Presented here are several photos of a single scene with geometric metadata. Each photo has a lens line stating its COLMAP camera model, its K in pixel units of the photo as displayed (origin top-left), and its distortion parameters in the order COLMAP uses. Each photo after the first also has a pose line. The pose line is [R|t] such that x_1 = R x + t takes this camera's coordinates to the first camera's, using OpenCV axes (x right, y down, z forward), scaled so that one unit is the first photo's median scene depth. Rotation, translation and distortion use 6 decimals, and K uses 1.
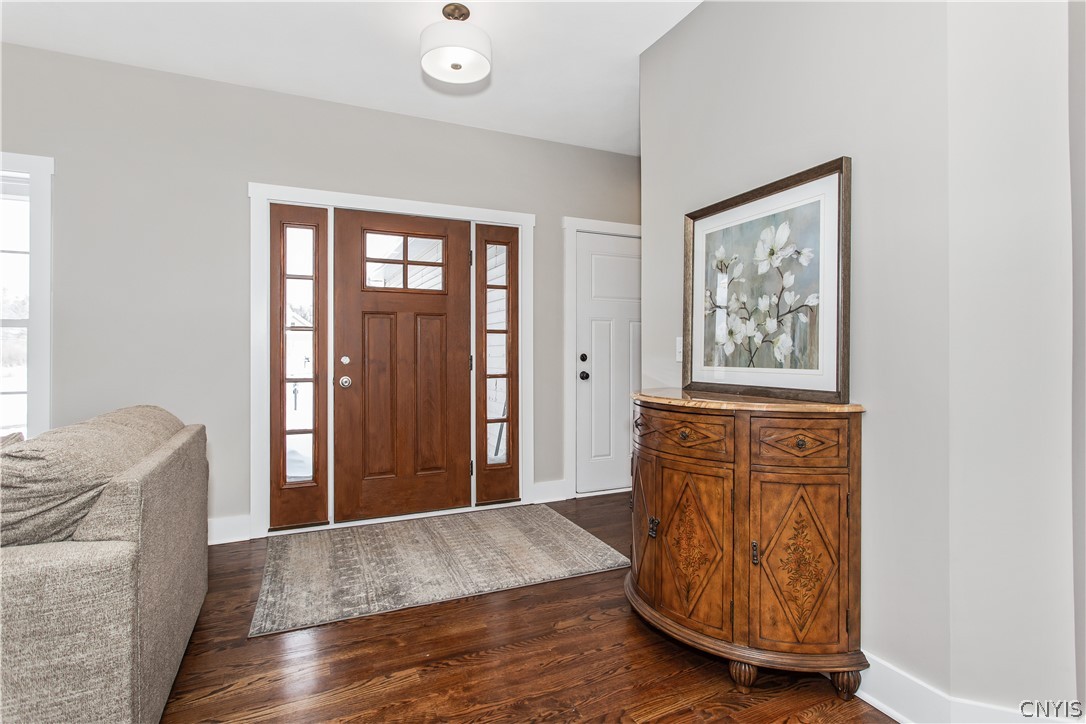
lens RADIAL K [[534.9, 0, 542.4], [0, 534.9, 348.8], [0, 0, 1]] dist [-0.013510, 0.000257]
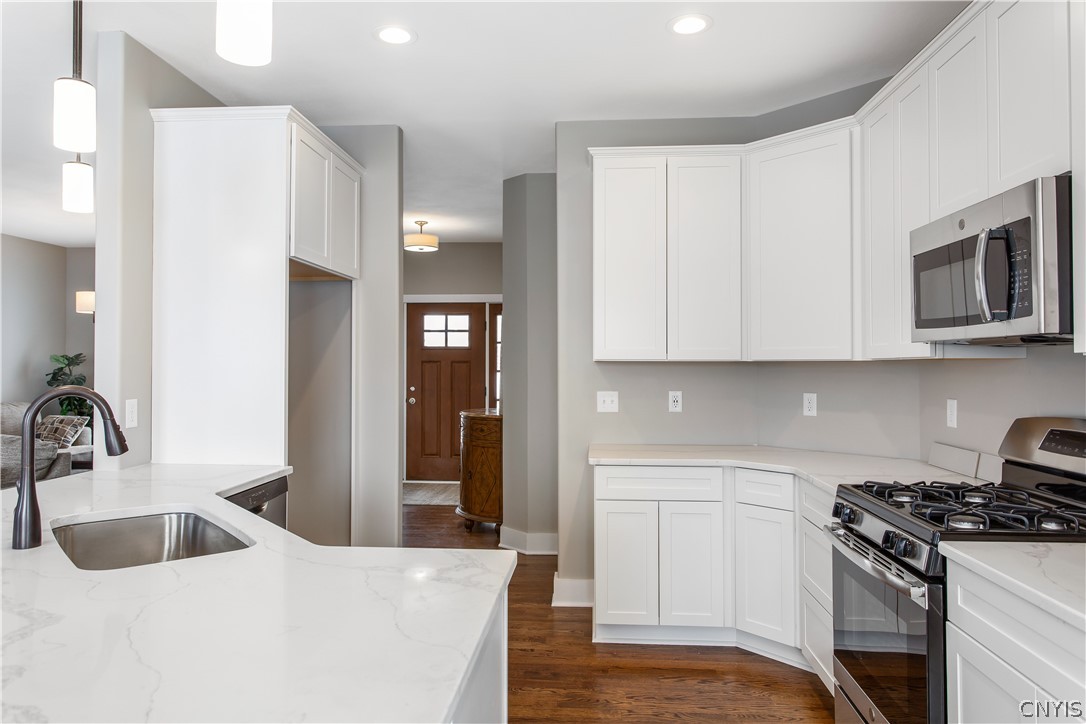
lens RADIAL K [[729.9, 0, 539.9], [0, 729.9, 354.5], [0, 0, 1]] dist [0.002833, -0.001108]
pose [[0.873566, -0.003592, -0.486692, 1.783505], [-0.001132, 0.999955, -0.009413, -0.105590], [0.486704, 0.008774, 0.873523, -1.373457]]
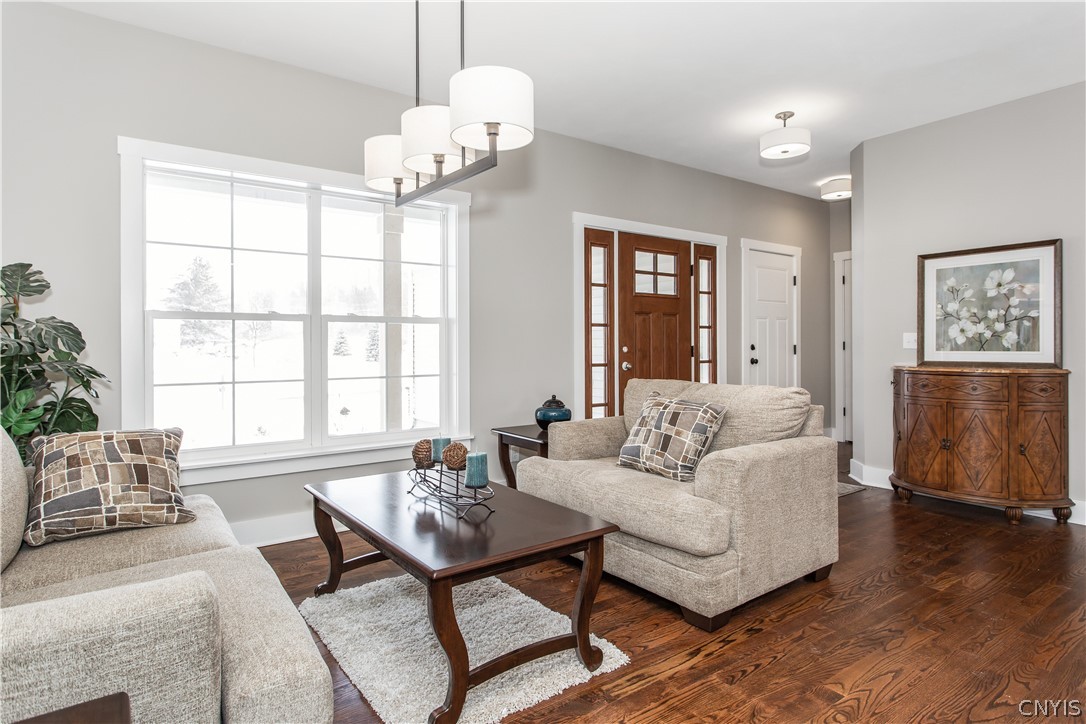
lens RADIAL K [[587.5, 0, 544.0], [0, 587.5, 343.8], [0, 0, 1]] dist [0.001108, 0.000650]
pose [[0.980614, -0.002776, 0.195932, -1.275225], [0.001613, 0.999980, 0.006094, -0.001873], [-0.195945, -0.005660, 0.980599, -0.538830]]
